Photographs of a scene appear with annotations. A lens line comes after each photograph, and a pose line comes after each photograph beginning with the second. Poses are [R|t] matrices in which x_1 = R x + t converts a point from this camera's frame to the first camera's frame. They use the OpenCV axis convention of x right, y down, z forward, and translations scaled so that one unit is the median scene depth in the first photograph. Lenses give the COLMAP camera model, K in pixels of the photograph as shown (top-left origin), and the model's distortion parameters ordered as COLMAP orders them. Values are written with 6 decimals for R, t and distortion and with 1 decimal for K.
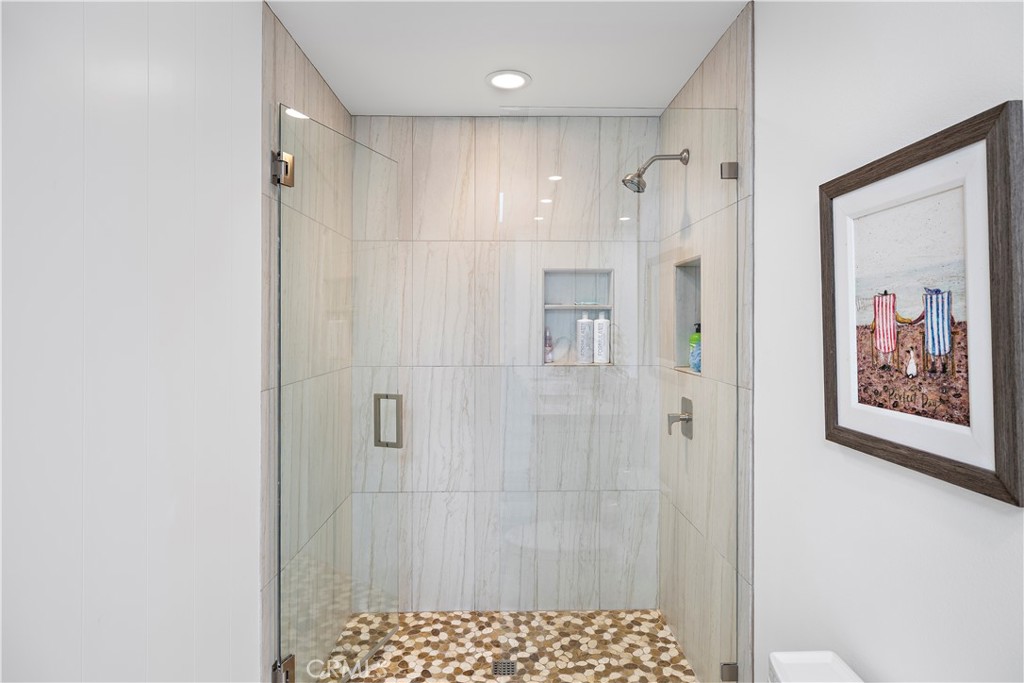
lens RADIAL K [[554.8, 0, 512.0], [0, 554.8, 318.5], [0, 0, 1]] dist [-0.000267, 0.000388]
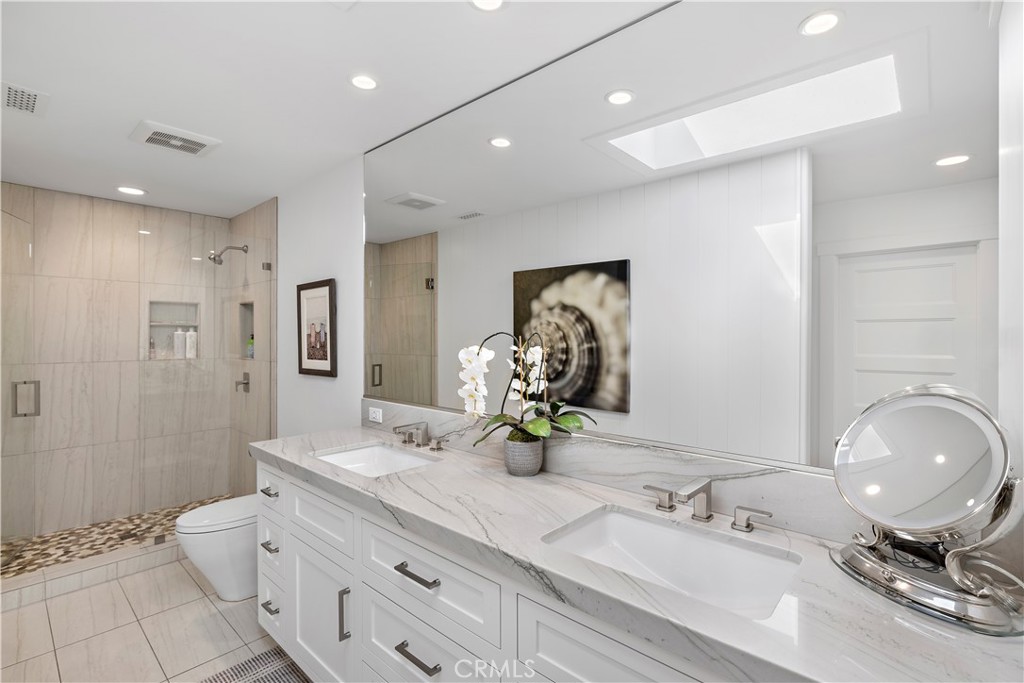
lens RADIAL K [[476.9, 0, 515.4], [0, 476.9, 341.5], [0, 0, 1]] dist [-0.001252, 0.000701]
pose [[0.684524, -0.004439, 0.728977, -0.238880], [-0.006595, 0.999903, 0.012281, 0.006452], [-0.728960, -0.013214, 0.684428, -0.771797]]
